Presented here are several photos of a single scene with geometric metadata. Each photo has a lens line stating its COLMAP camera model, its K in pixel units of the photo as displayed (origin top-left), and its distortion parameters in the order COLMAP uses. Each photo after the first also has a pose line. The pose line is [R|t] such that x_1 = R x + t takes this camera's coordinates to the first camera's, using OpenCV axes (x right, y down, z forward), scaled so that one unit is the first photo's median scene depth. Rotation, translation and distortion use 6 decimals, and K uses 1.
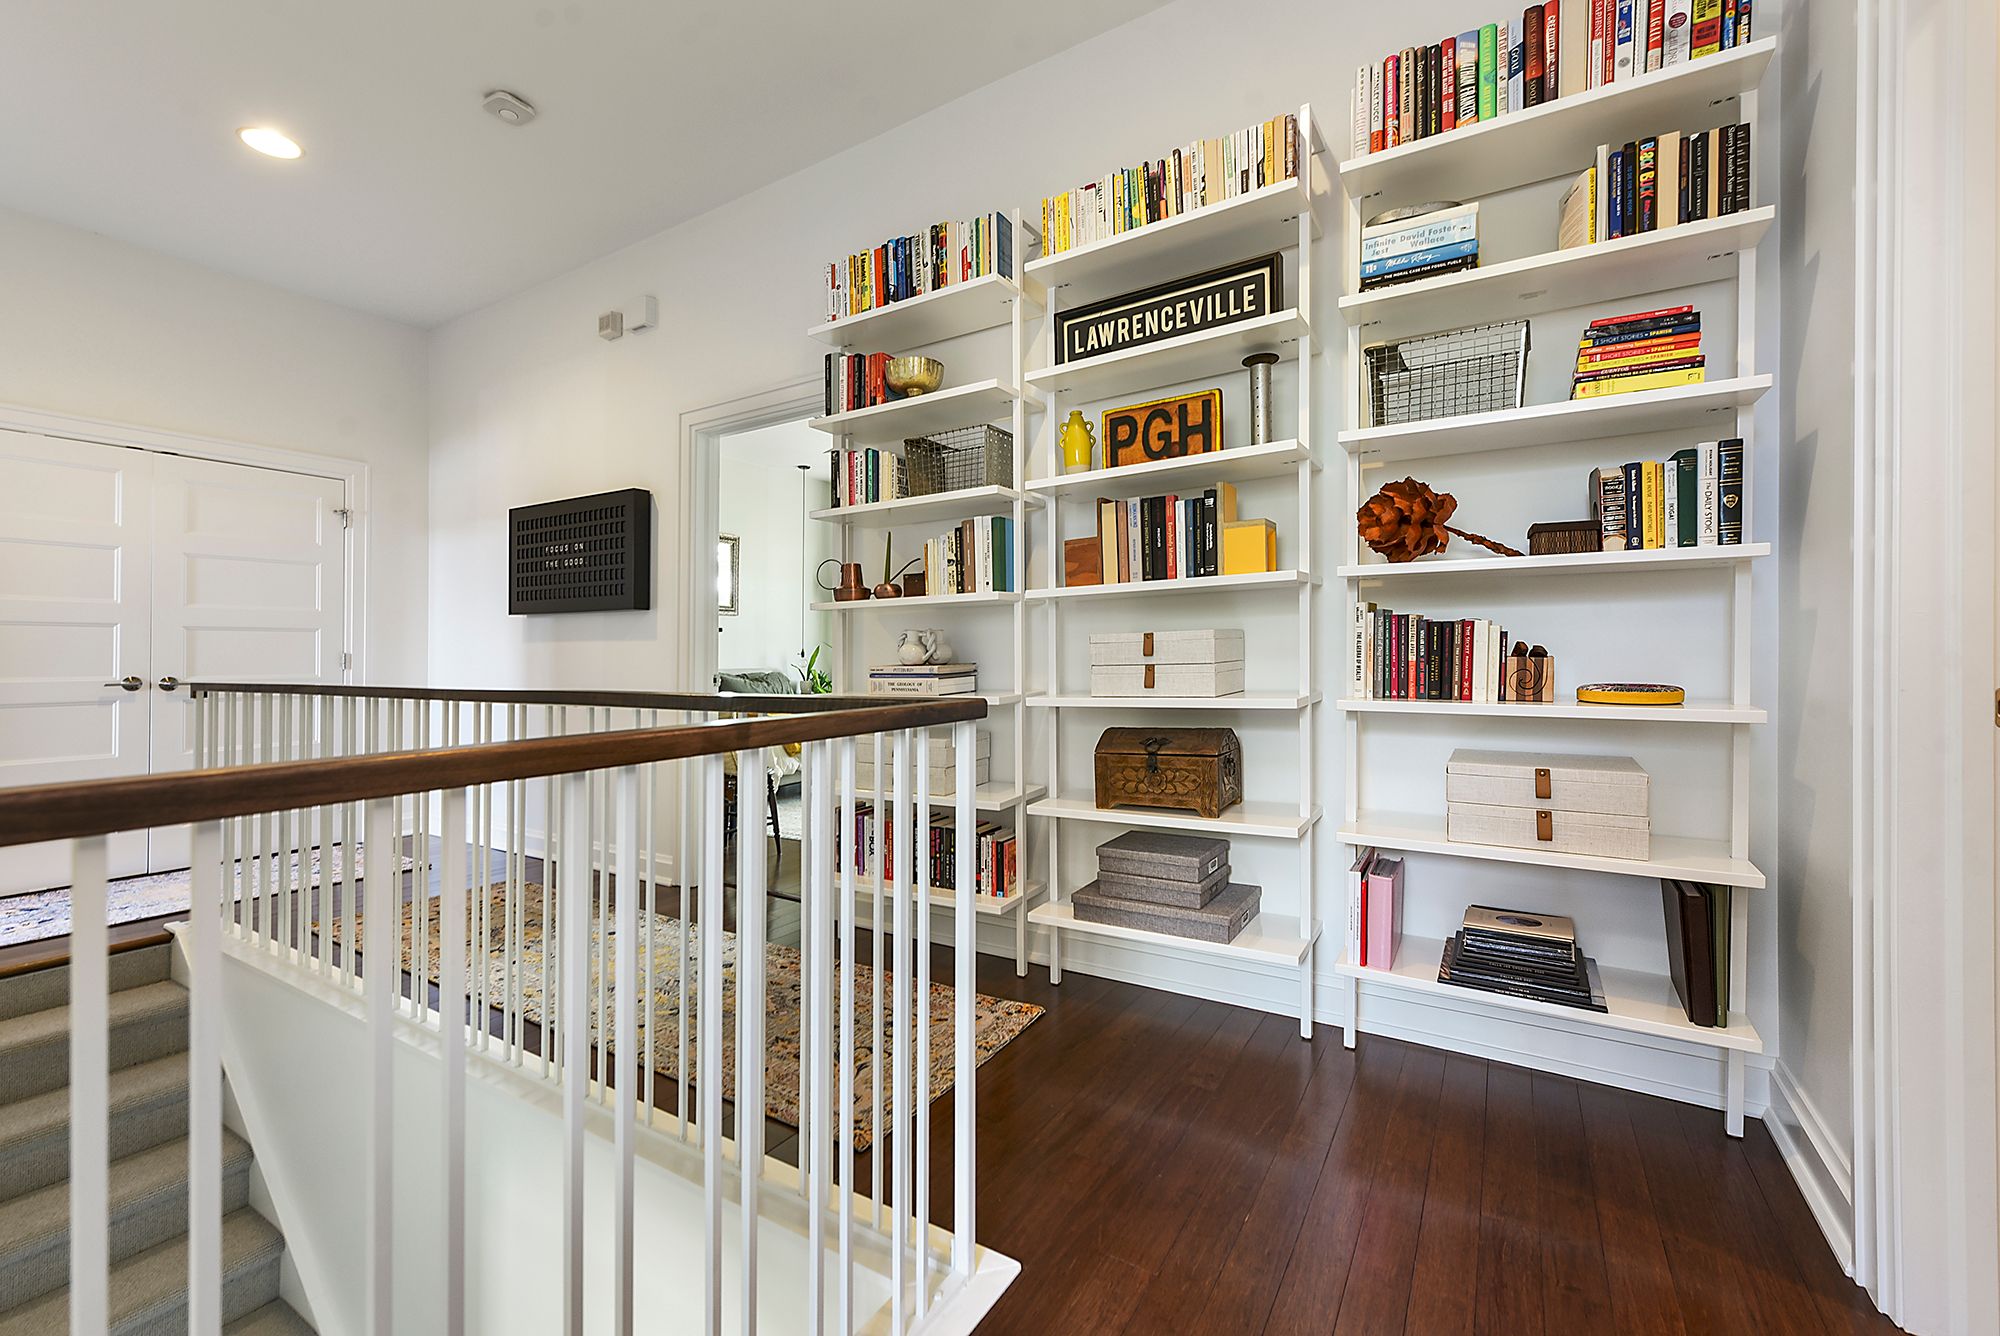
lens RADIAL K [[825.3, 0, 994.5], [0, 825.3, 661.8], [0, 0, 1]] dist [0.019448, -0.000003]
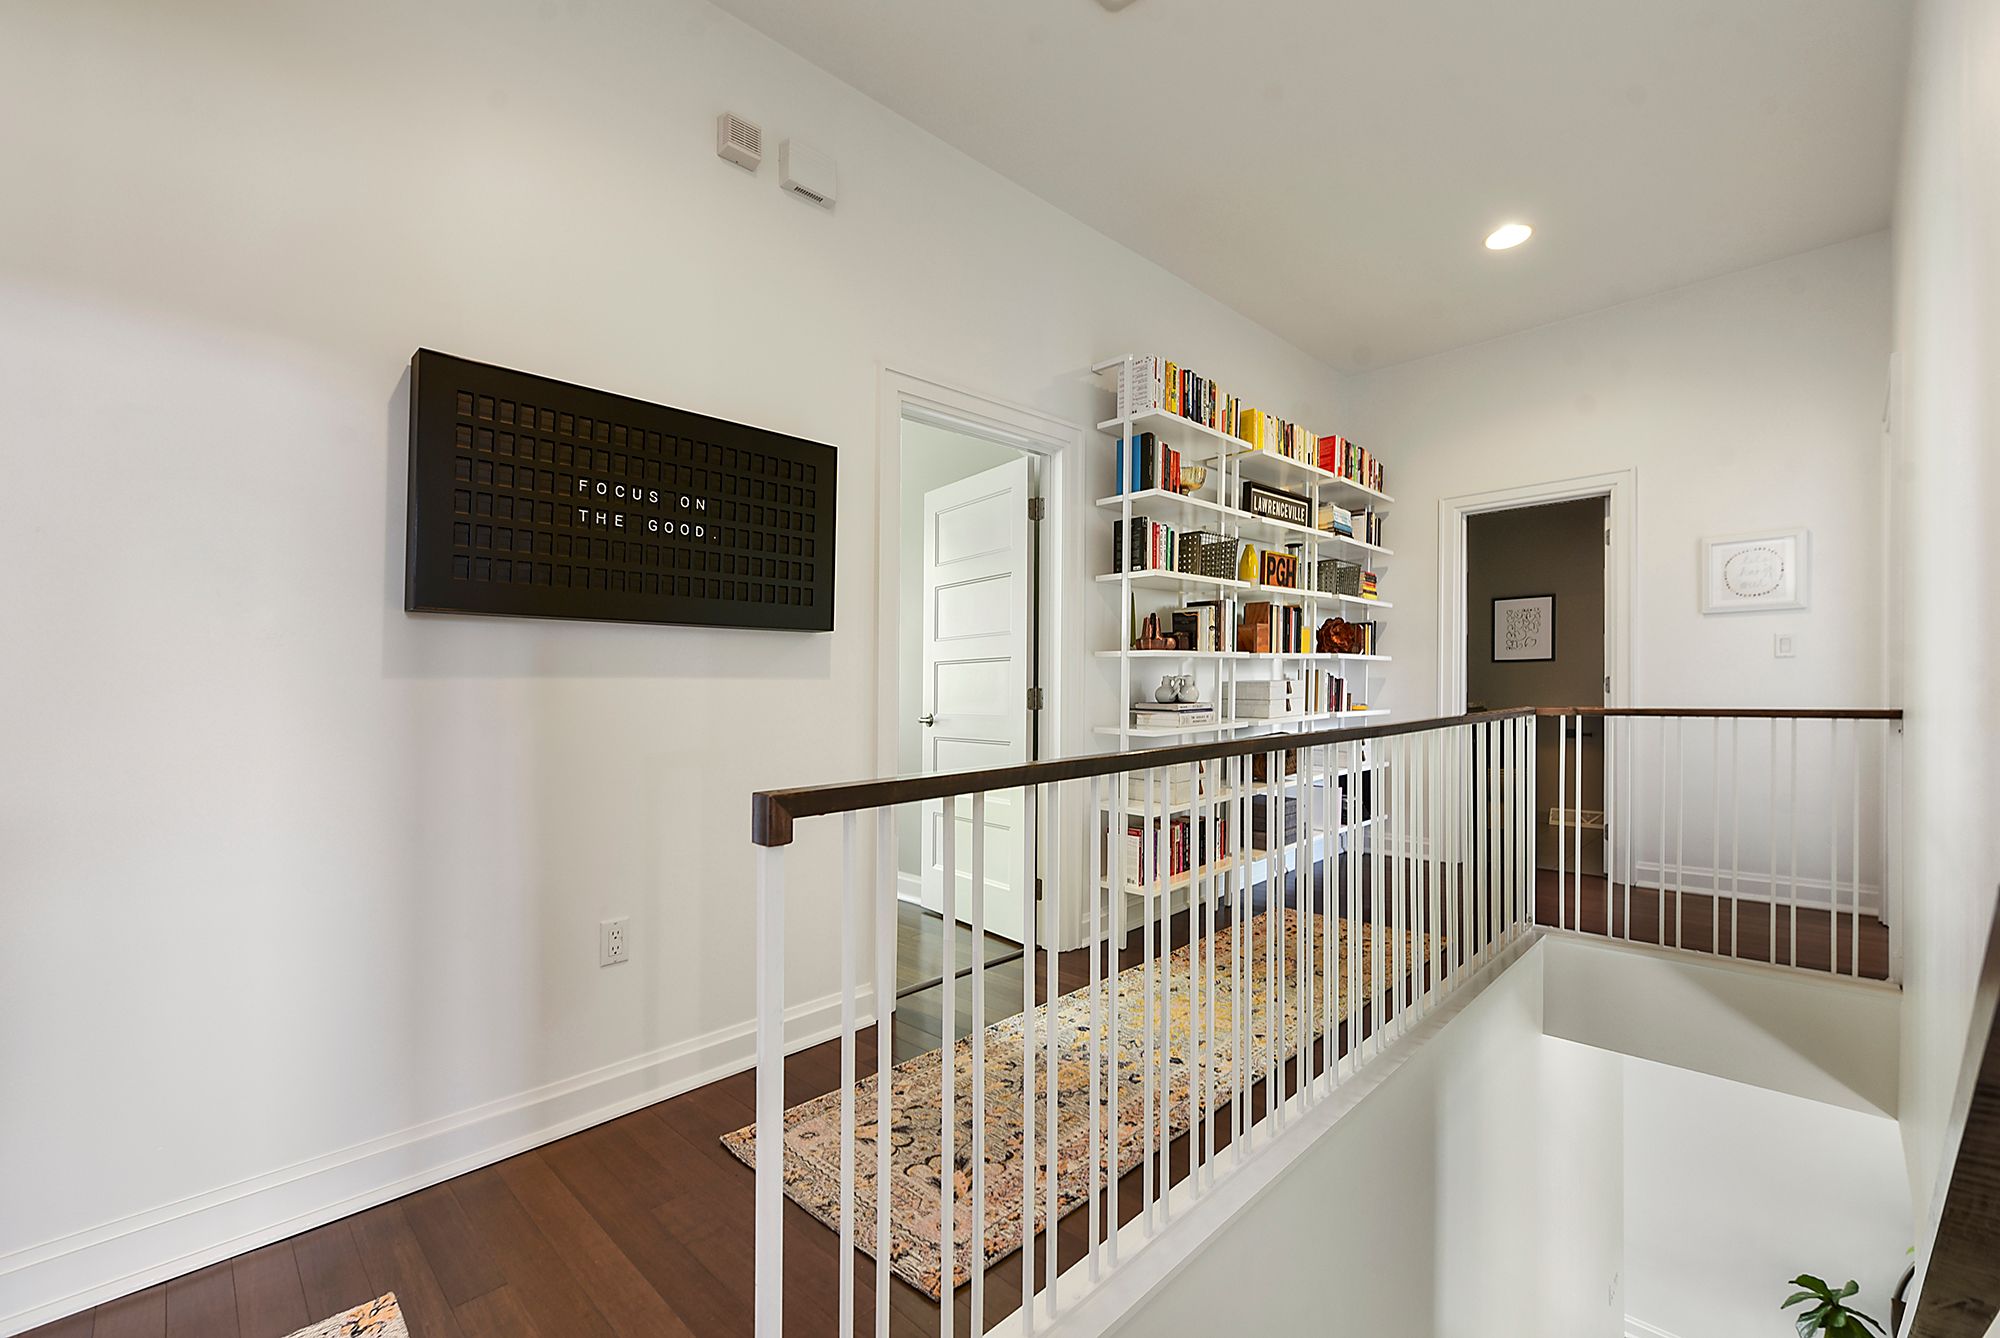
lens RADIAL K [[825.3, 0, 994.5], [0, 825.3, 662.8], [0, 0, 1]] dist [0.019448, -0.000003]
pose [[0.233653, 0.011067, 0.972257, -1.475894], [-0.005705, 0.999934, -0.010011, -0.046101], [-0.972303, -0.003208, 0.233701, 1.025514]]
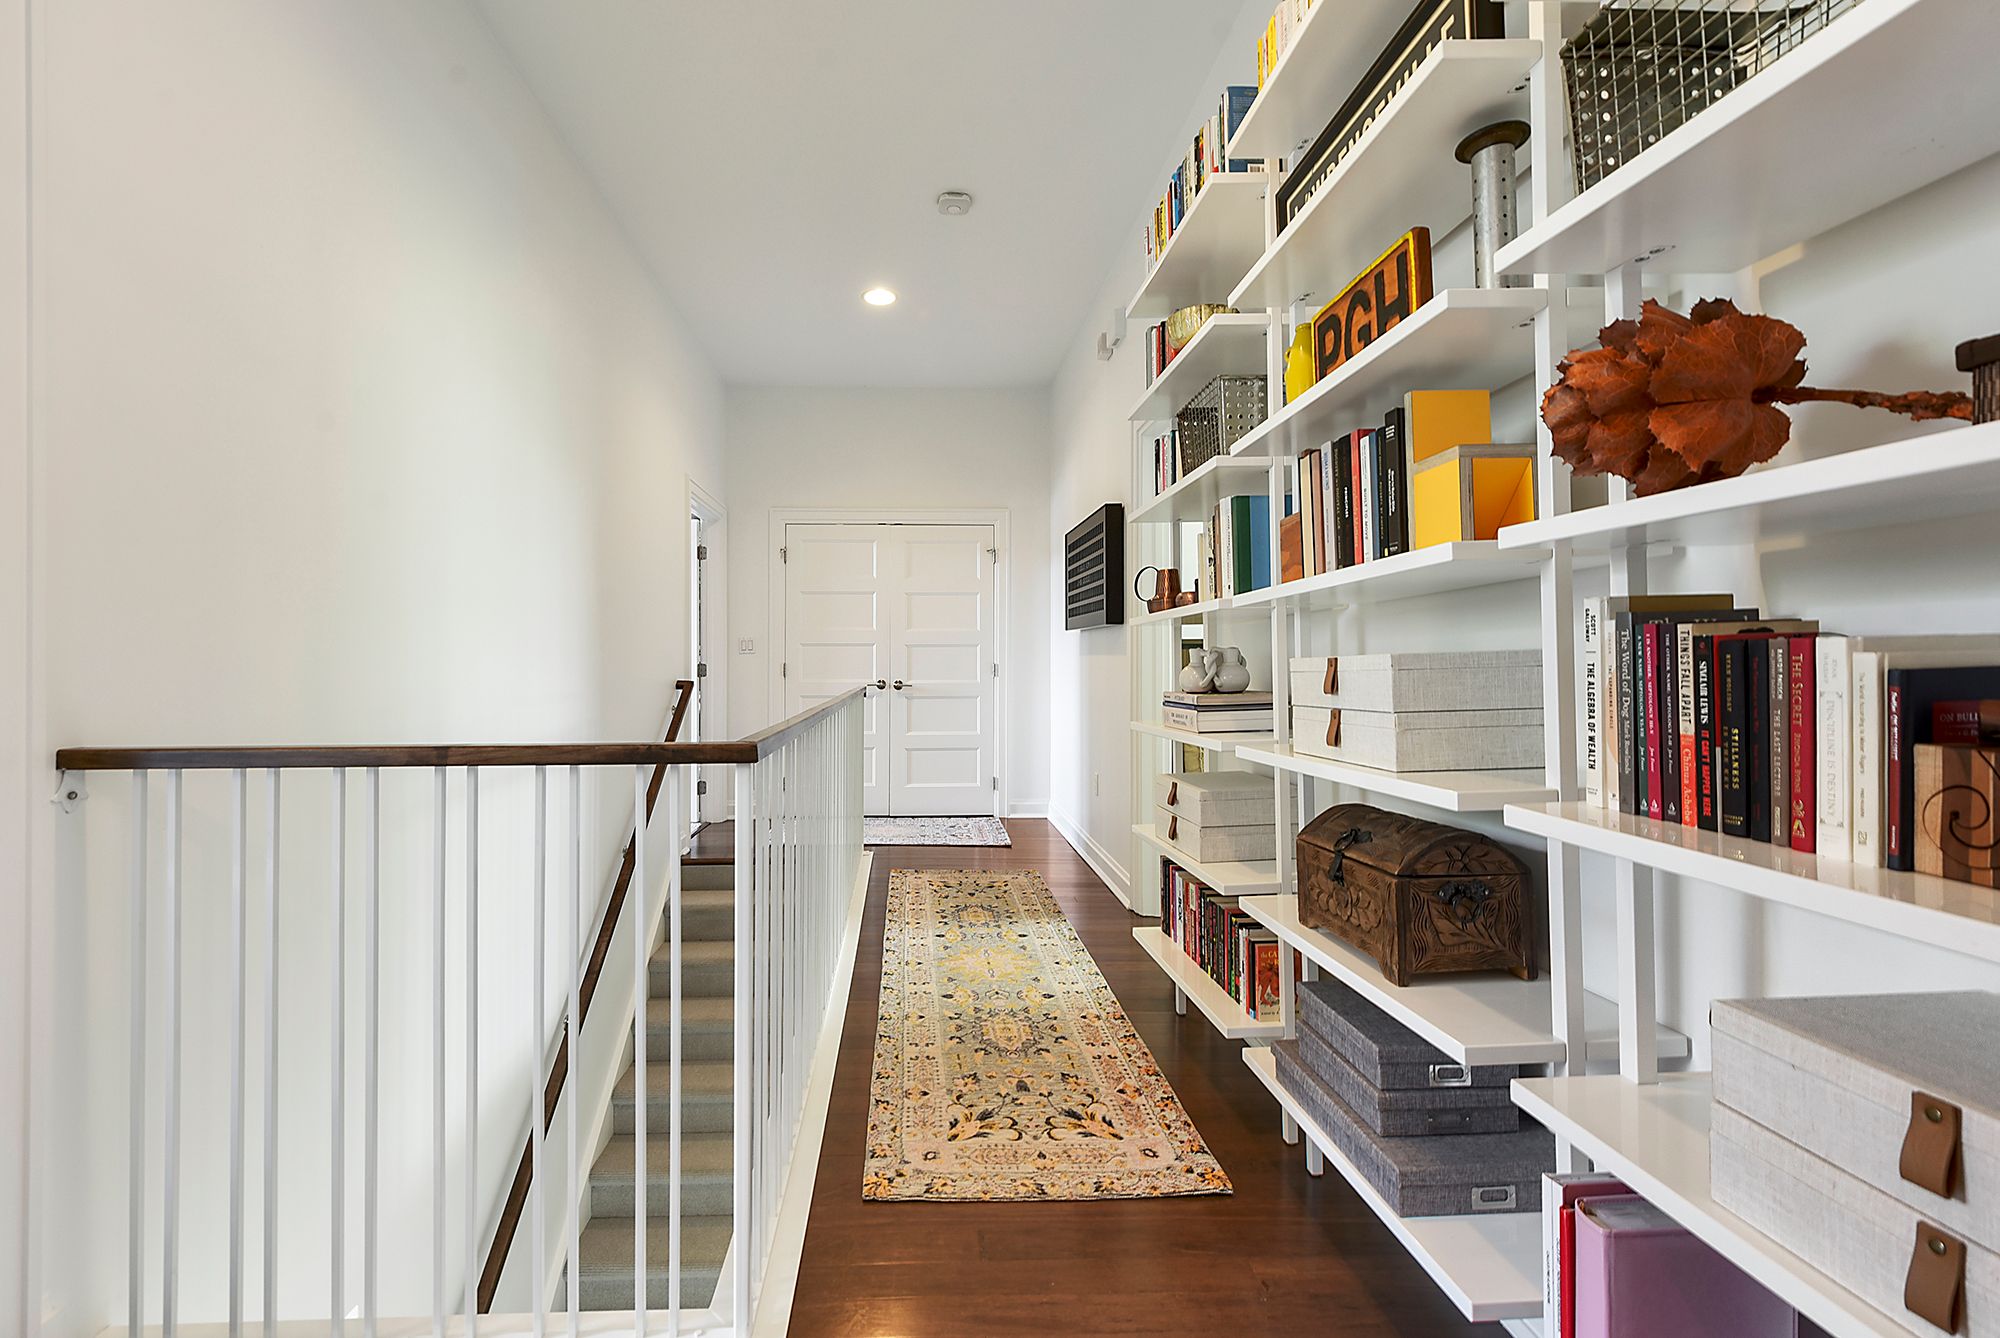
lens RADIAL K [[882.1, 0, 994.6], [0, 882.1, 660.1], [0, 0, 1]] dist [0.000830, -0.000132]
pose [[0.608765, 0.002517, -0.793346, 0.481647], [-0.003159, 0.999995, 0.000749, -0.028409], [0.793344, 0.002050, 0.608770, 0.340756]]
